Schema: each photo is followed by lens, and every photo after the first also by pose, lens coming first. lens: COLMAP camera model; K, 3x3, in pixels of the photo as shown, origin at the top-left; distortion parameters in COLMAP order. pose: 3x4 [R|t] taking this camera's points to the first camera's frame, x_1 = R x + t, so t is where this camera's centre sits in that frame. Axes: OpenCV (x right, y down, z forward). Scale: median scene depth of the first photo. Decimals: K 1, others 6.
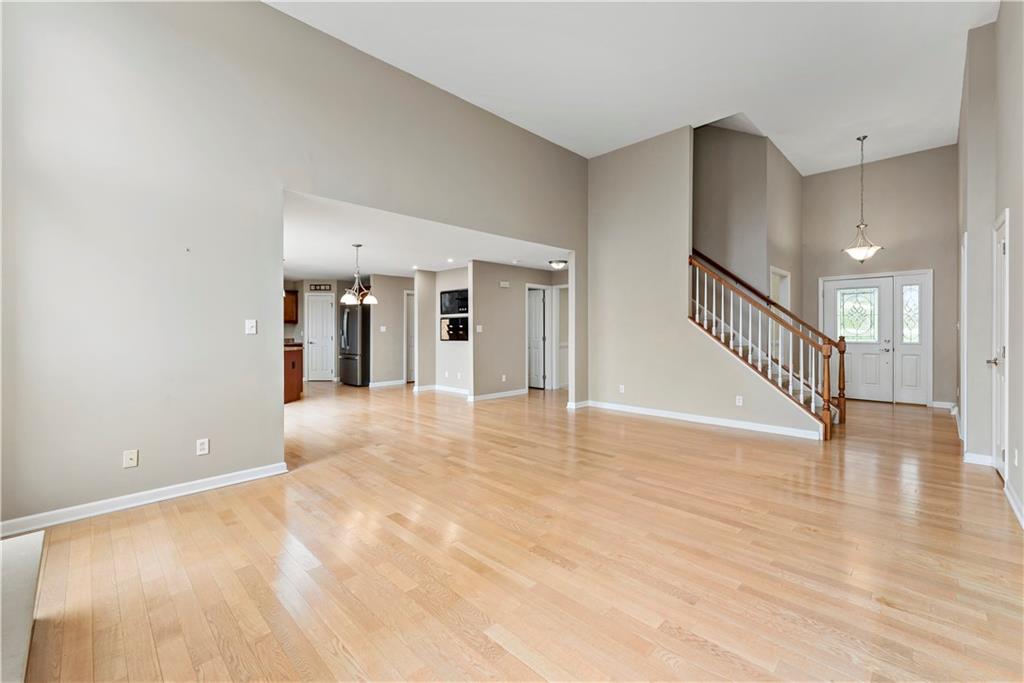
lens RADIAL K [[407.7, 0, 528.7], [0, 407.7, 329.5], [0, 0, 1]] dist [0.001362, 0.000338]
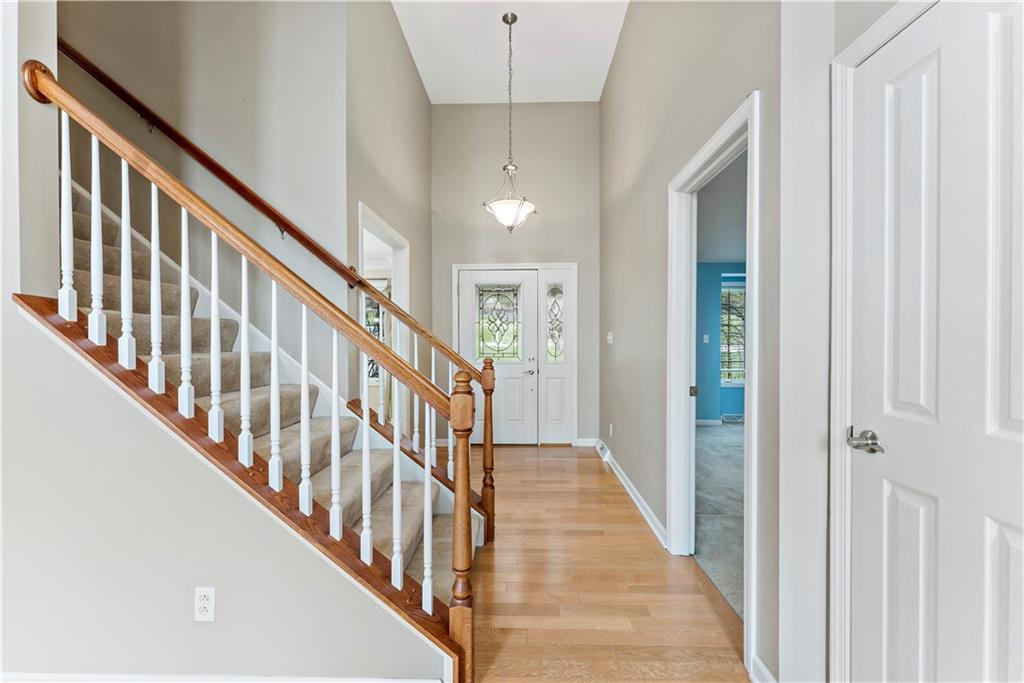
lens RADIAL K [[407.7, 0, 510.0], [0, 407.7, 342.6], [0, 0, 1]] dist [0.001362, 0.000338]
pose [[0.734818, -0.003514, 0.678255, 0.416465], [0.003100, 0.999994, 0.001822, -0.002360], [-0.678257, 0.000764, 0.734824, 0.569052]]
